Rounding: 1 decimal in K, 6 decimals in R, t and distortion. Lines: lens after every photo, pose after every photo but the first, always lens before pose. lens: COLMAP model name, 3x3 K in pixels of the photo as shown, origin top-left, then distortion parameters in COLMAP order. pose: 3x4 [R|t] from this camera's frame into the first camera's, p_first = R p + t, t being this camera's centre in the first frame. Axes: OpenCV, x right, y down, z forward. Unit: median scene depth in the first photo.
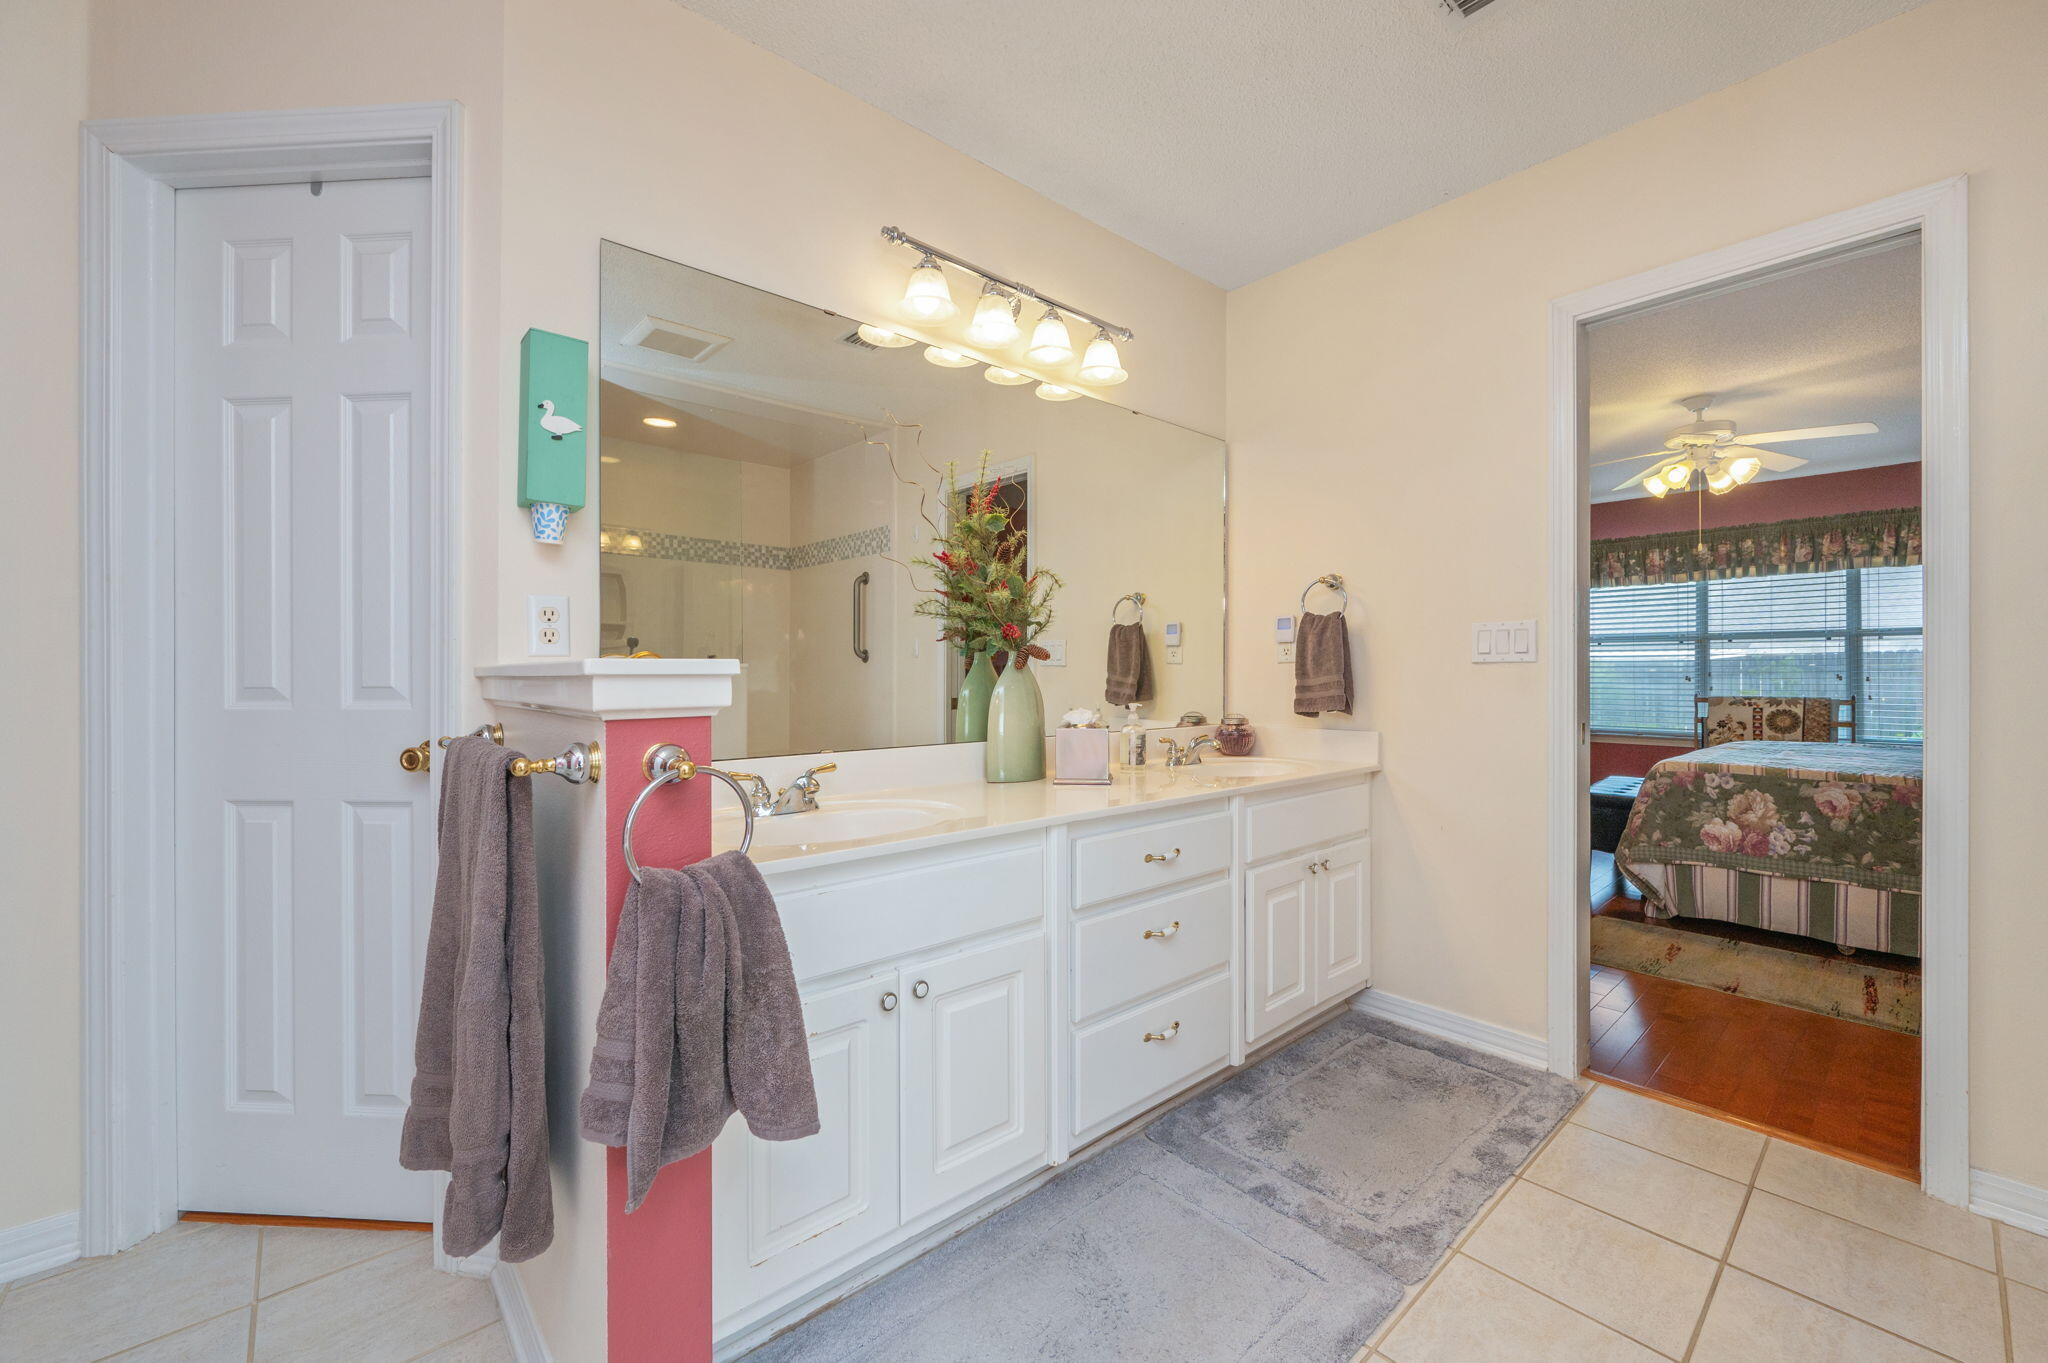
lens RADIAL K [[801.8, 0, 1024.0], [0, 801.8, 681.5], [0, 0, 1]] dist [-0.002550, -0.000079]
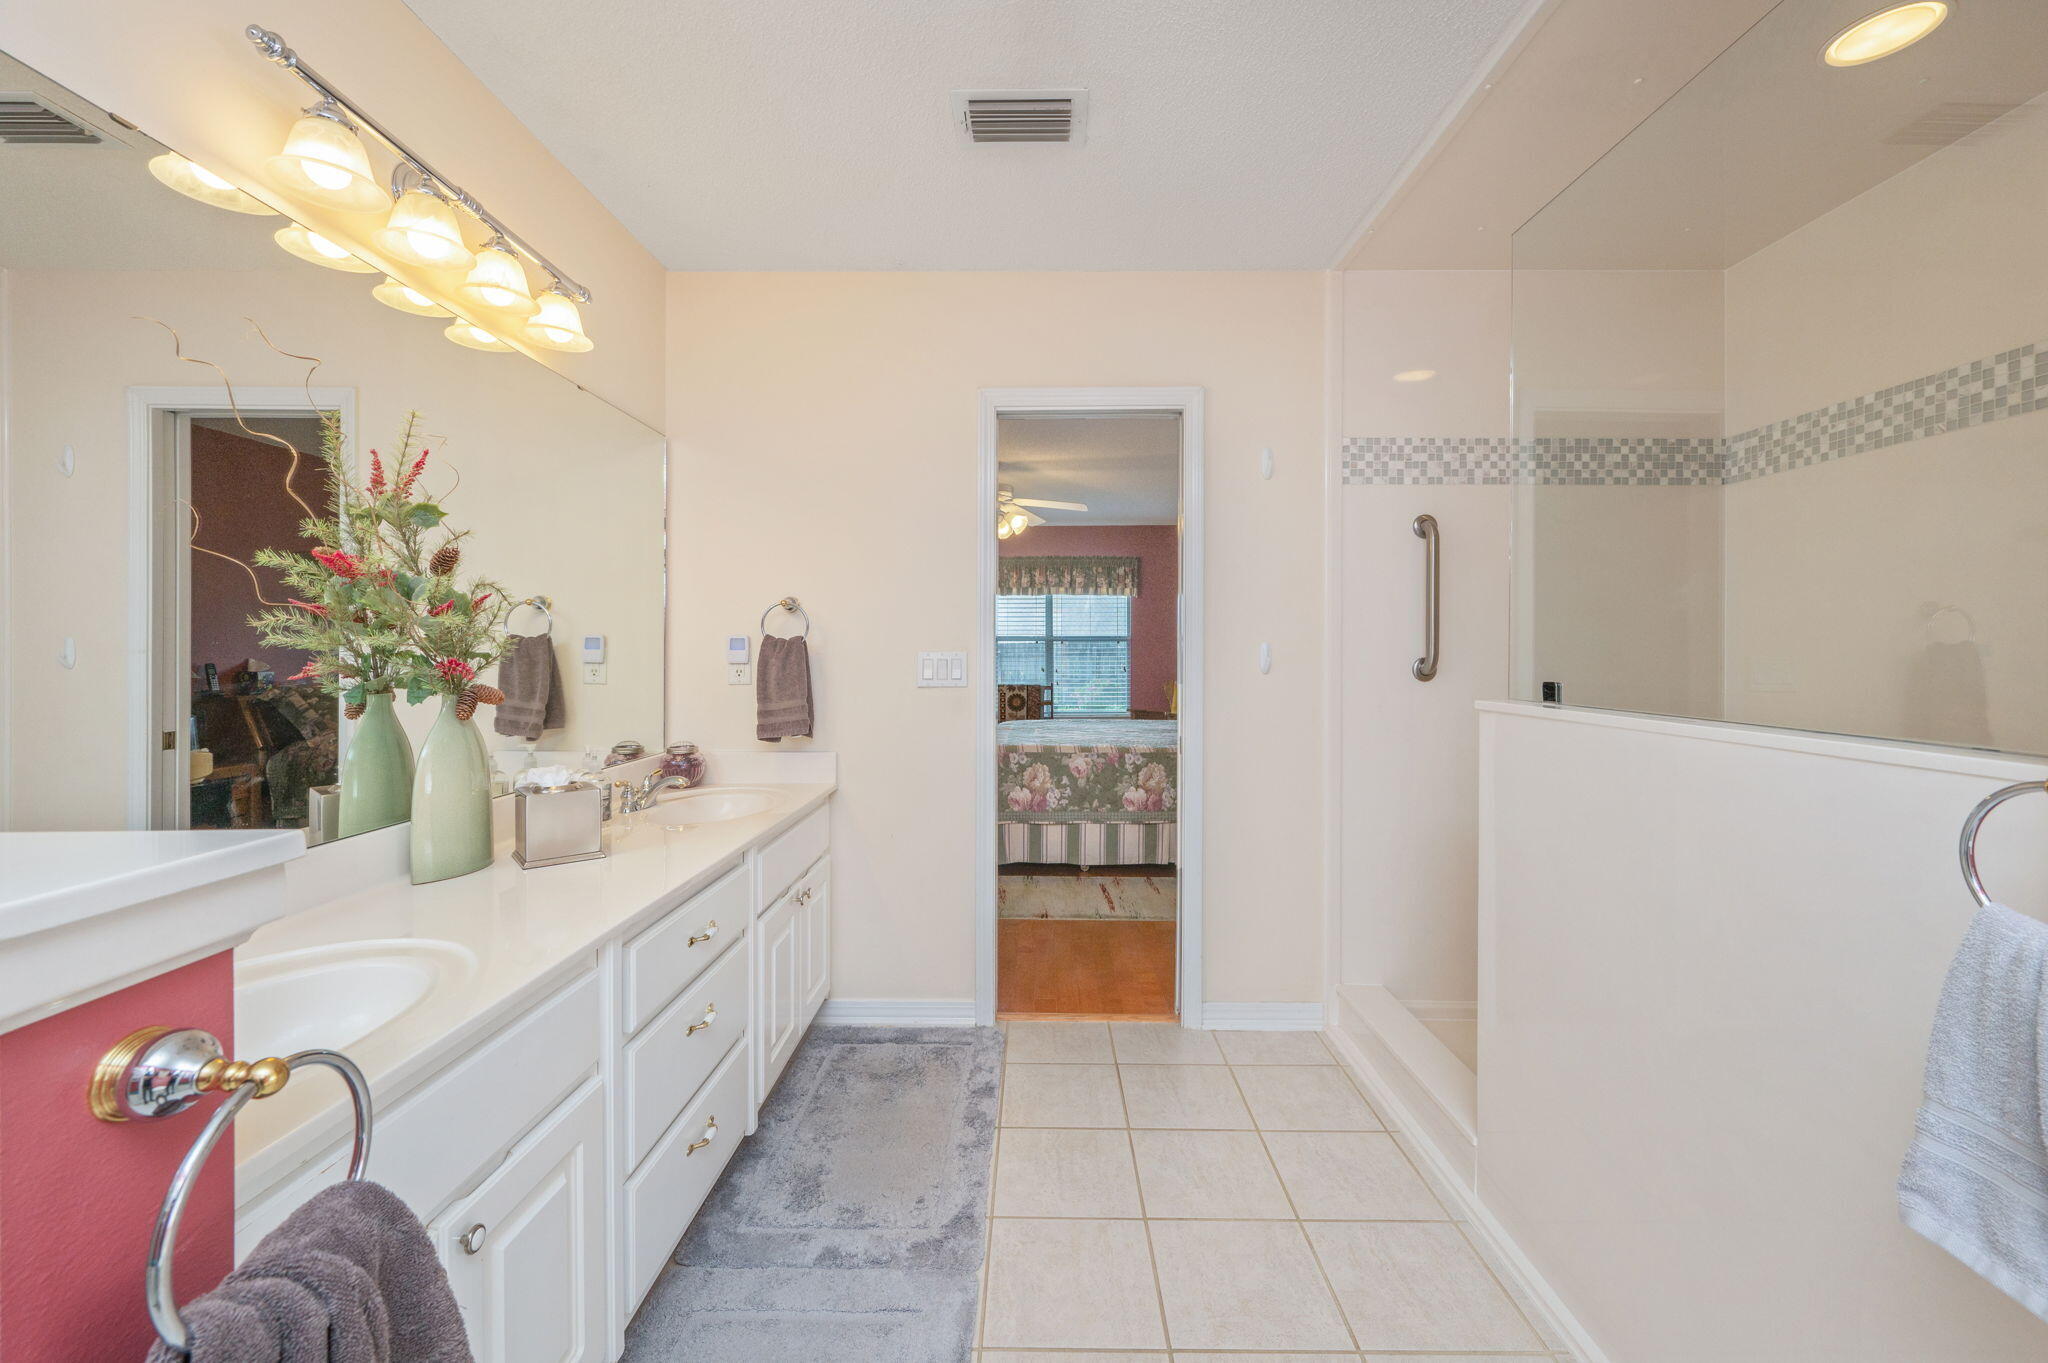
lens RADIAL K [[816.3, 0, 1022.2], [0, 816.3, 661.6], [0, 0, 1]] dist [-0.000169, 0.000101]
pose [[0.670582, -0.006333, 0.741808, -0.196982], [0.002630, 0.999978, 0.006159, -0.065594], [-0.741831, -0.002179, 0.670584, 0.115277]]
